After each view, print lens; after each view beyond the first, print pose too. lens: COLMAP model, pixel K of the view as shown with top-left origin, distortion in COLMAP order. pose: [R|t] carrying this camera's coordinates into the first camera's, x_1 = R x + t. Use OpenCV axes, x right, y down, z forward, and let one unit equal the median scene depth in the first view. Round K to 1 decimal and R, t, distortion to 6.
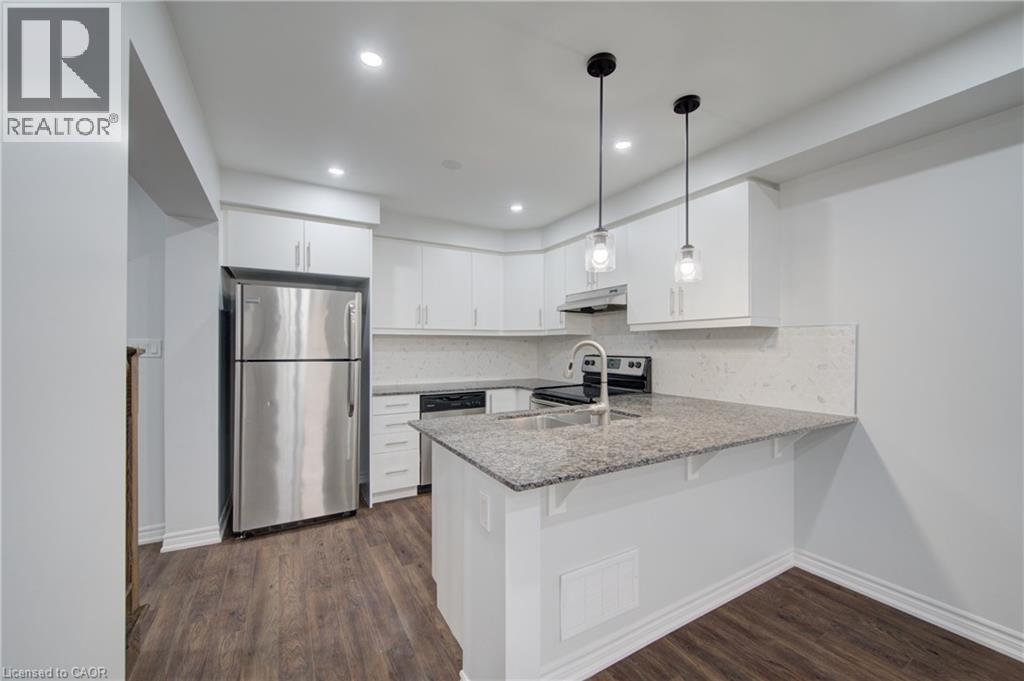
lens RADIAL K [[402.6, 0, 515.7], [0, 402.6, 346.6], [0, 0, 1]] dist [-0.000557, -0.000493]
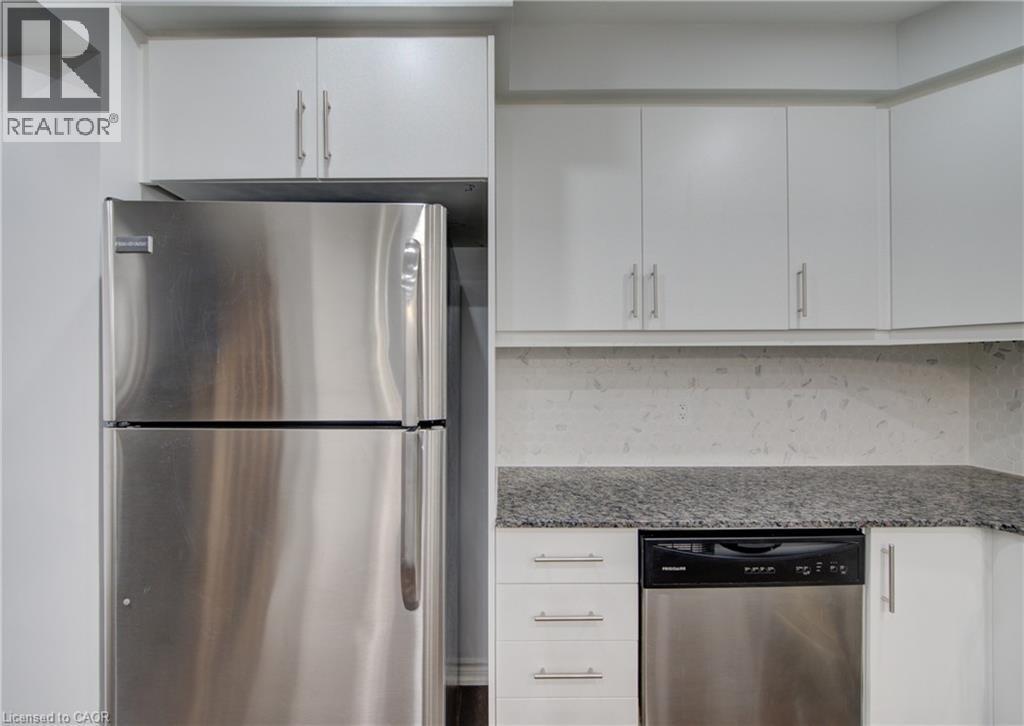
lens RADIAL K [[403.0, 0, 509.8], [0, 403.0, 373.9], [0, 0, 1]] dist [0.000374, 0.000037]
pose [[0.867770, -0.003962, -0.496950, -0.153846], [0.004115, 0.999991, -0.000787, -0.004272], [0.496949, -0.001362, 0.867779, 0.616870]]
